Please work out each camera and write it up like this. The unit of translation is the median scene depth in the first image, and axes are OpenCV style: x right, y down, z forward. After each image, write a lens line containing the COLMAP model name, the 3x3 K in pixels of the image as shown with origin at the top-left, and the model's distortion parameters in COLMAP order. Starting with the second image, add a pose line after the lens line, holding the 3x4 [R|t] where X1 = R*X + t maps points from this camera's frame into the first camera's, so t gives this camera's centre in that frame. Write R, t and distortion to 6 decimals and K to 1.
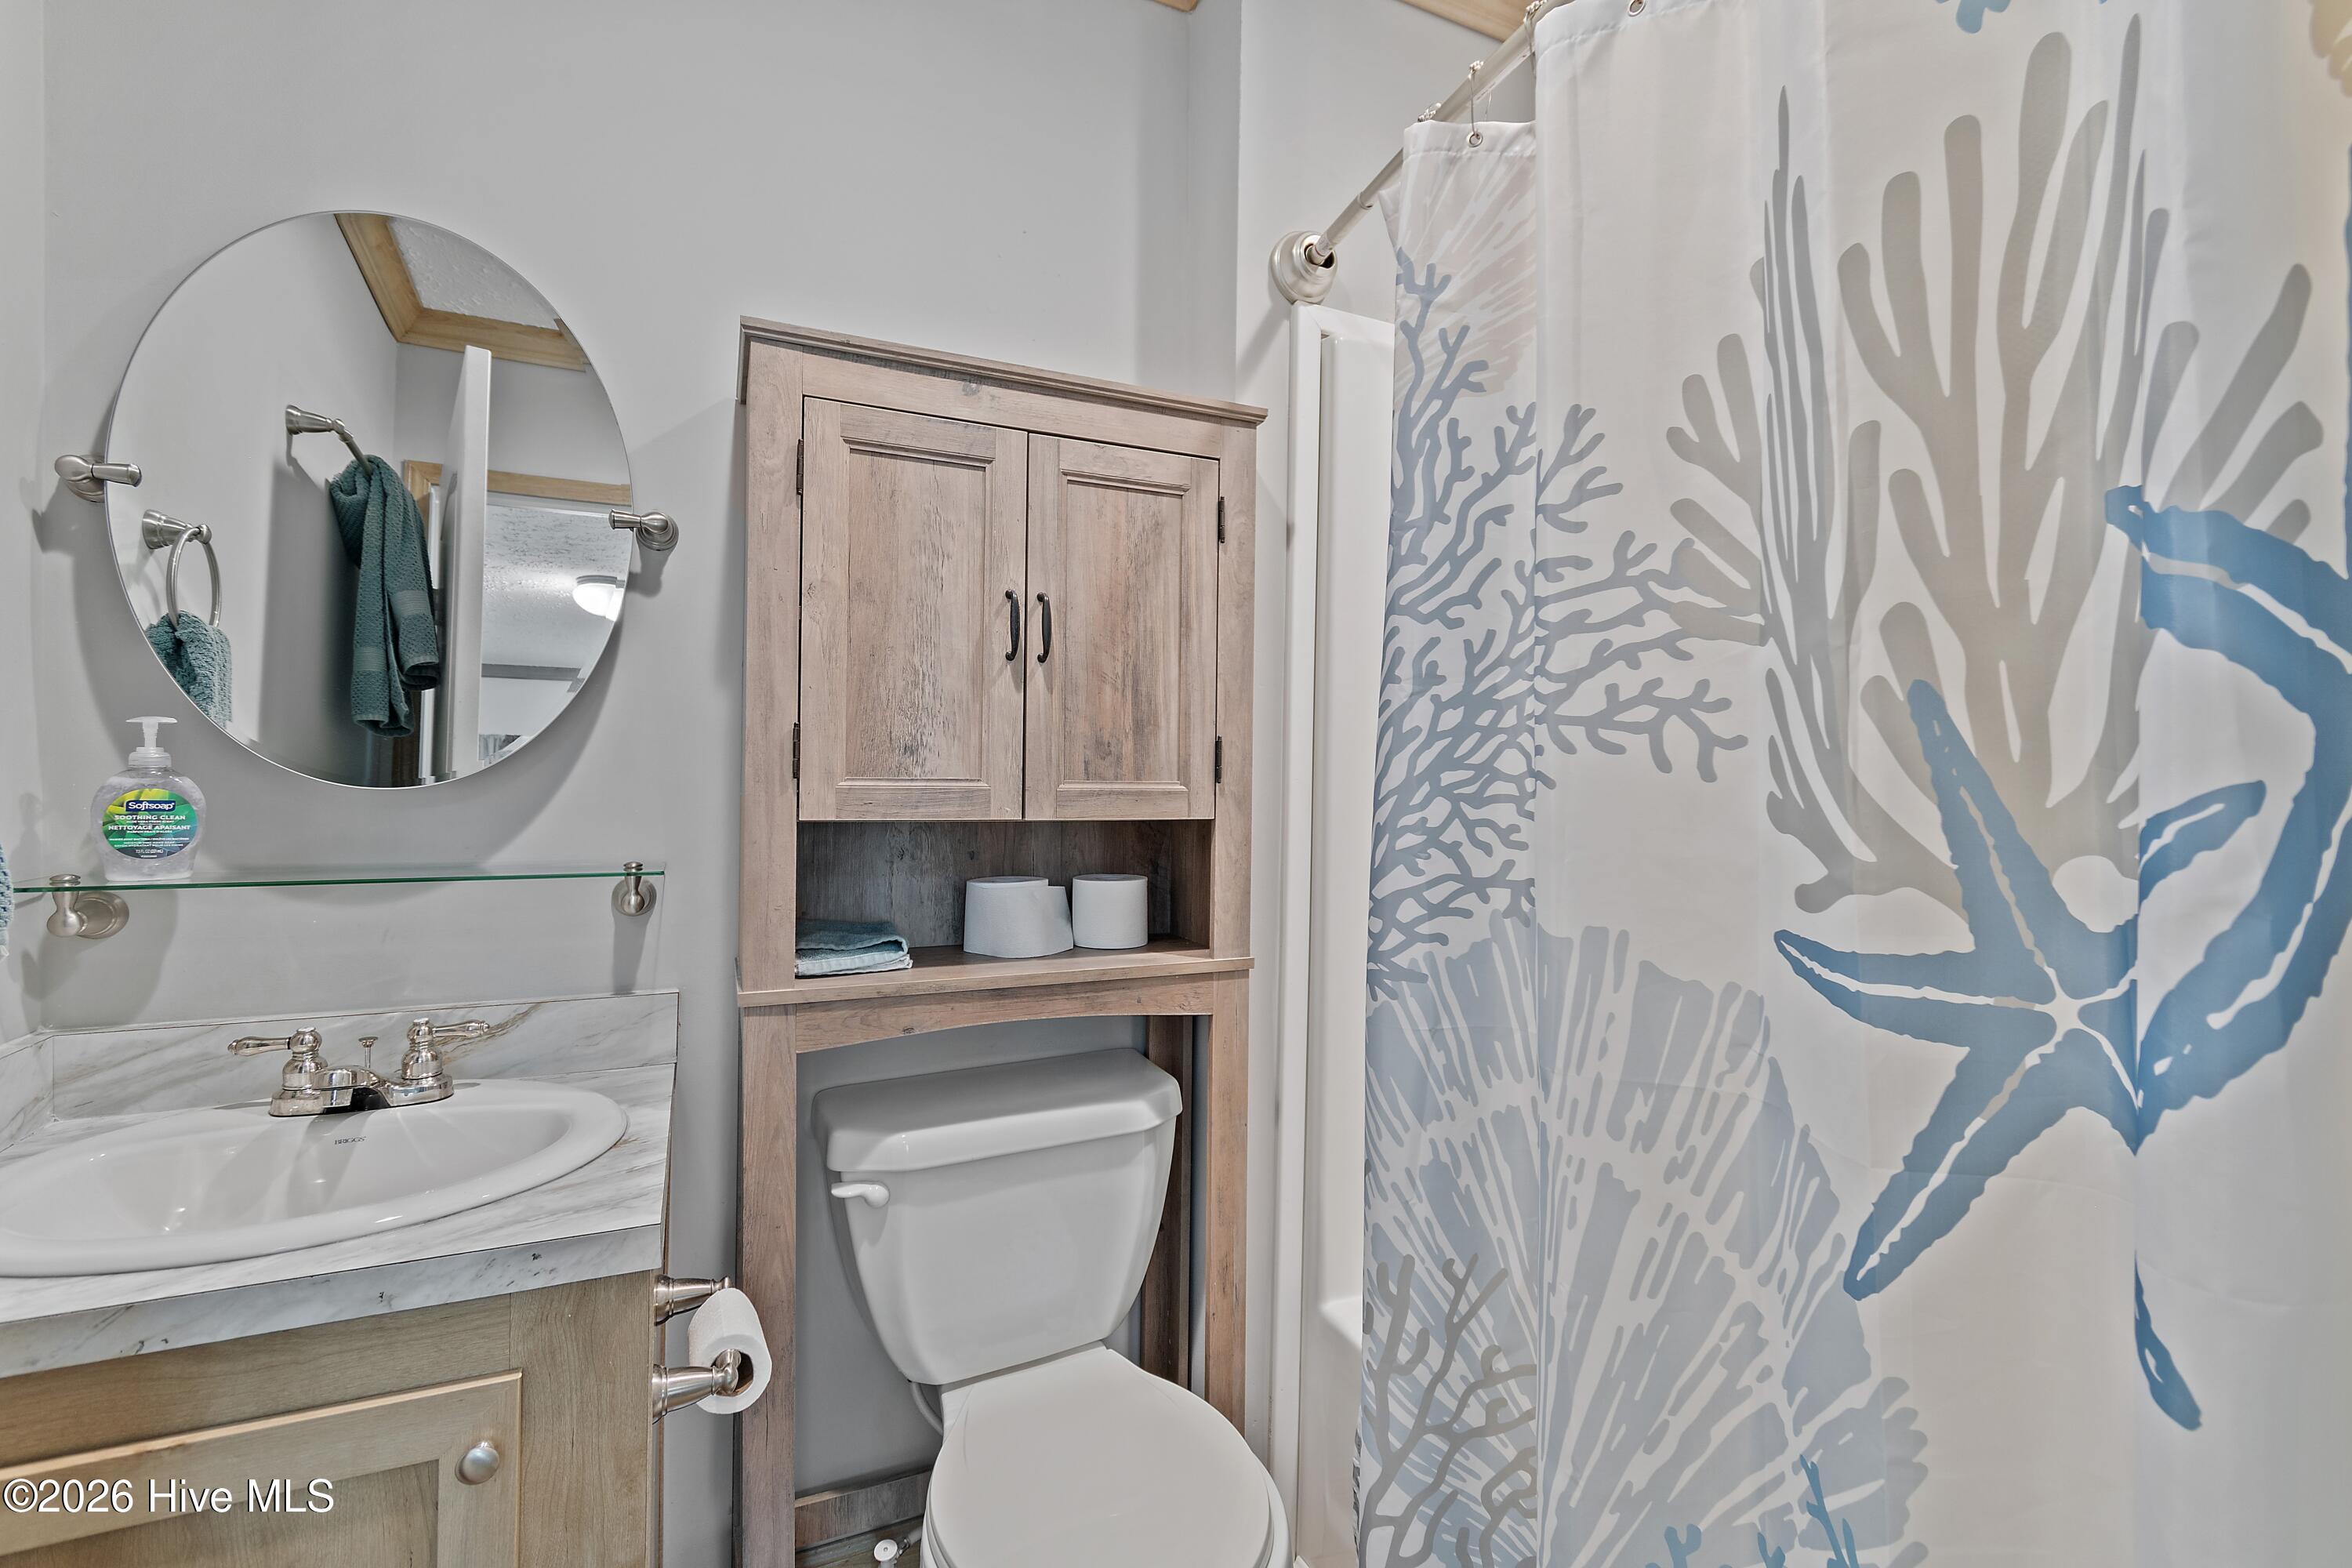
lens RADIAL K [[1034.9, 0, 1178.6], [0, 1034.9, 781.1], [0, 0, 1]] dist [0.001705, -0.001309]
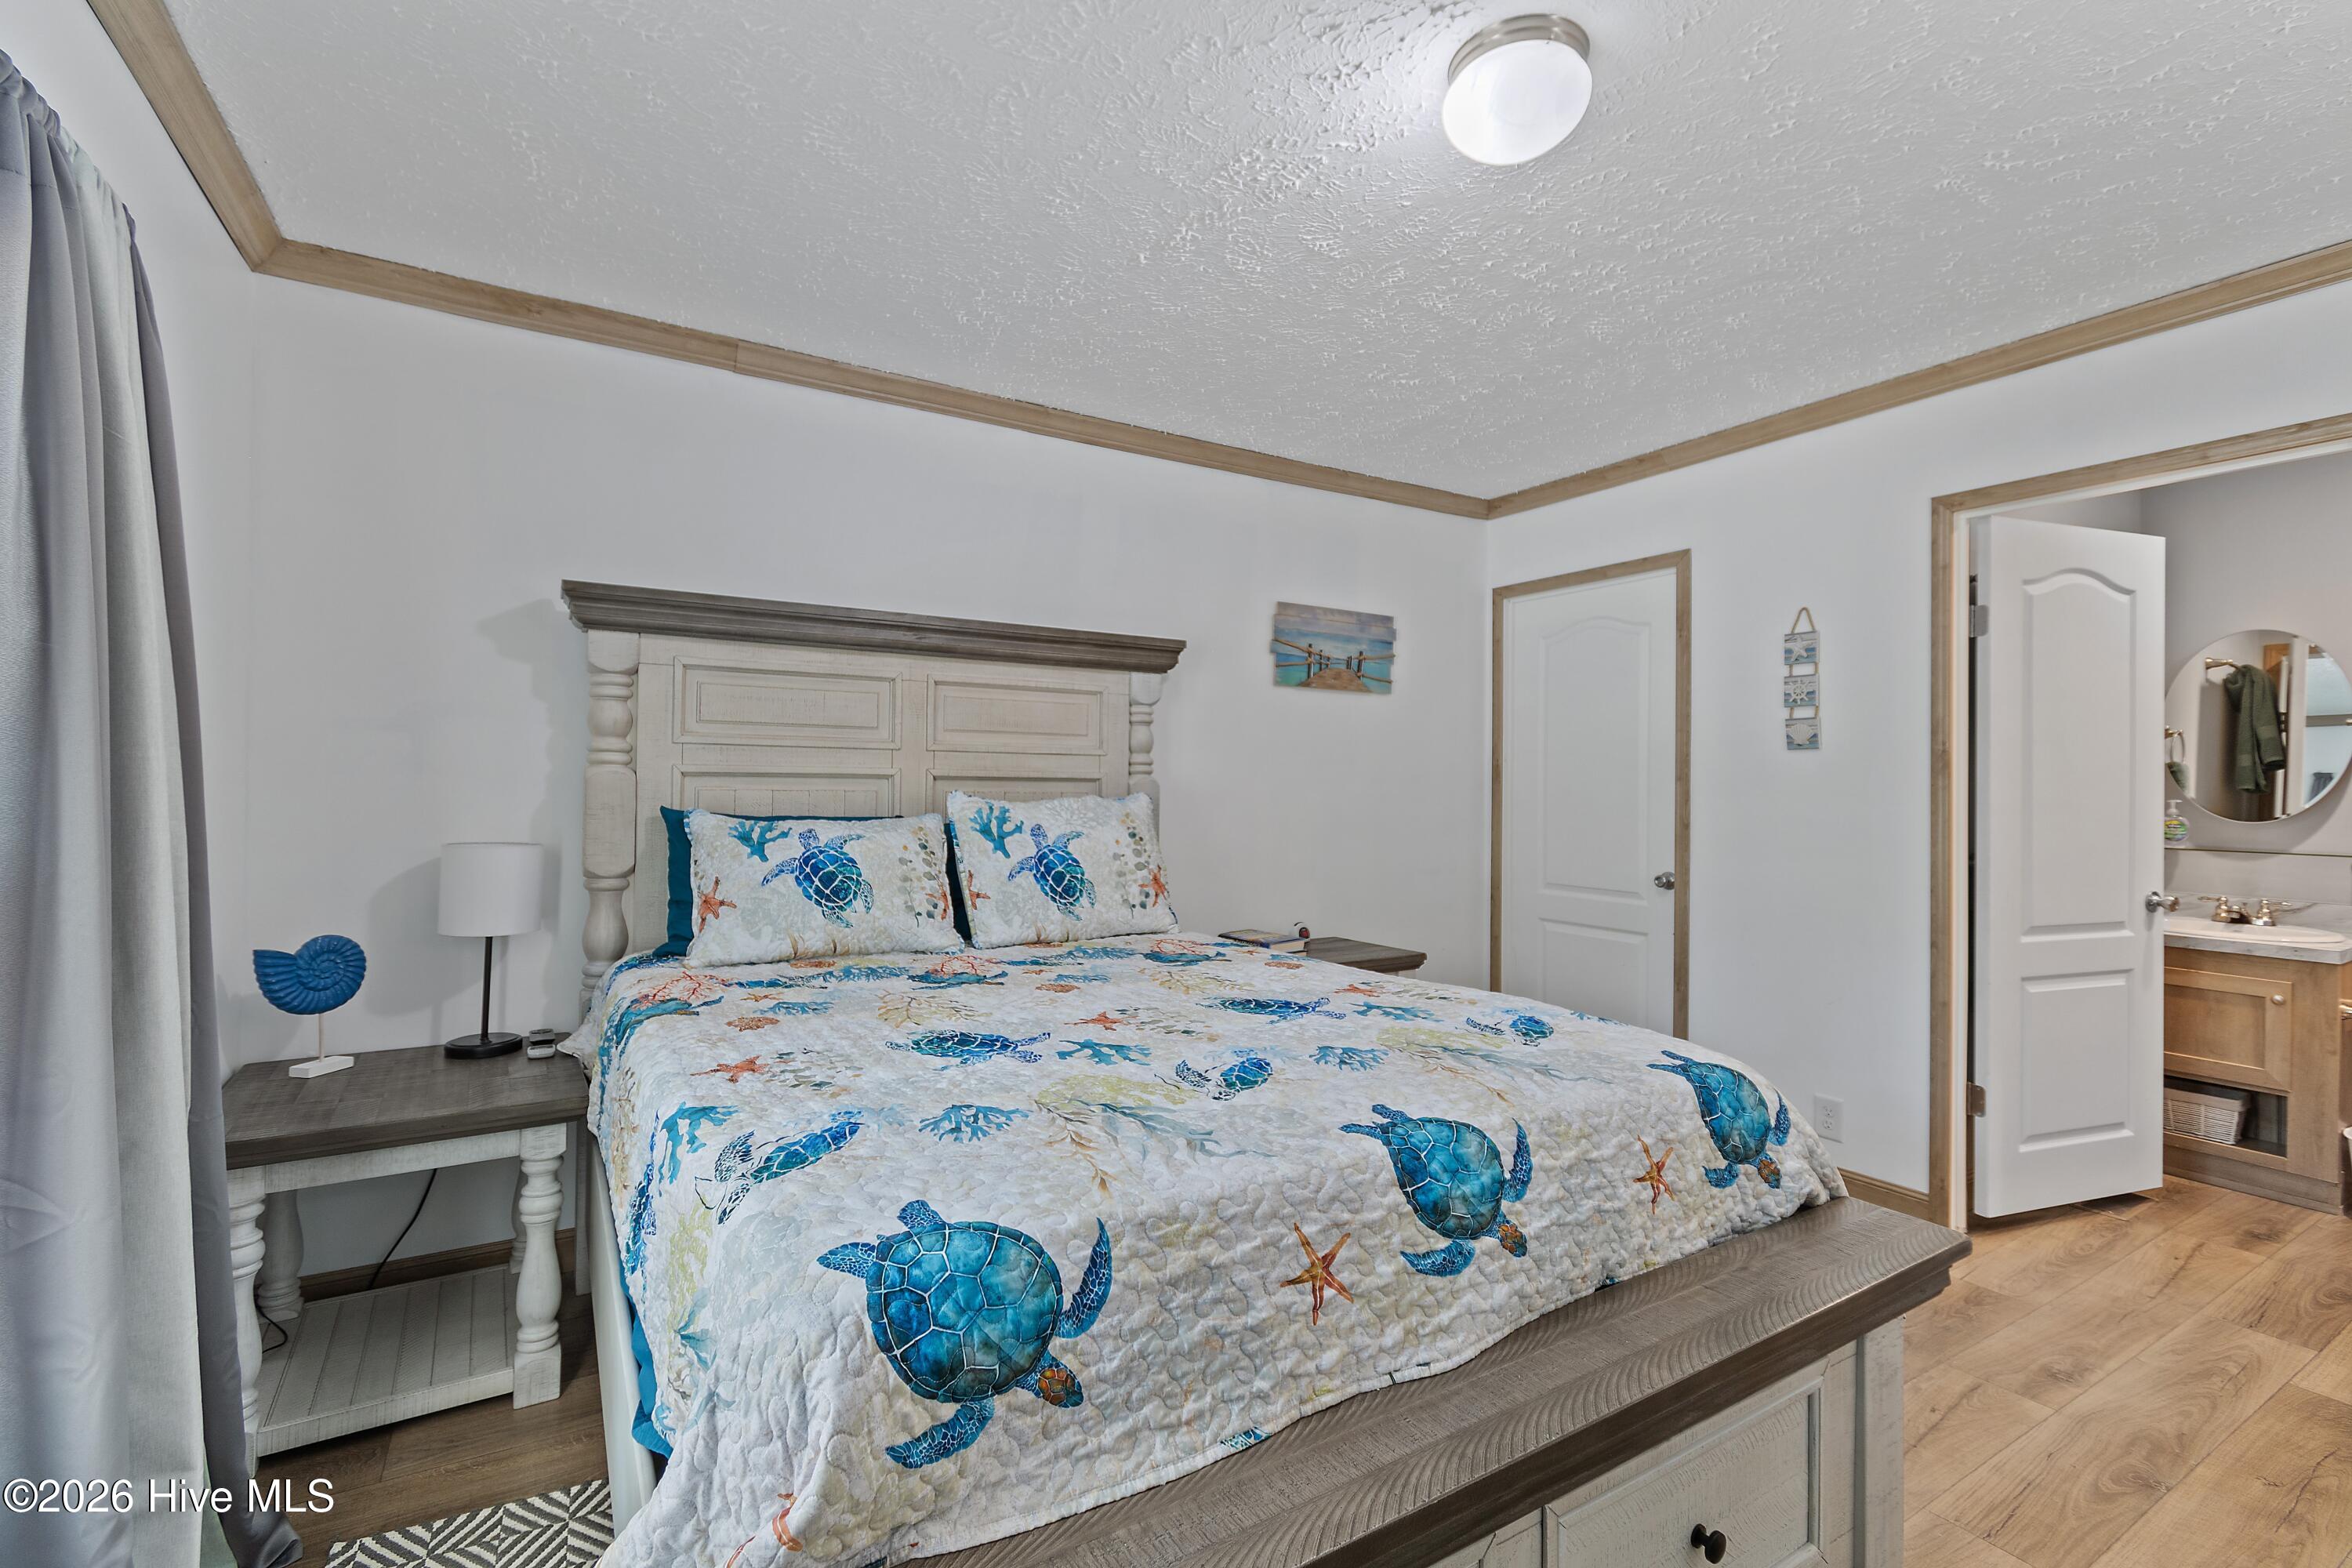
lens RADIAL K [[1034.9, 0, 1181.1], [0, 1034.9, 778.7], [0, 0, 1]] dist [0.001705, -0.001309]
pose [[0.107061, -0.015349, -0.994134, 1.239597], [-0.009140, 0.999823, -0.016421, -0.027376], [0.994210, 0.010845, 0.106902, -1.579467]]
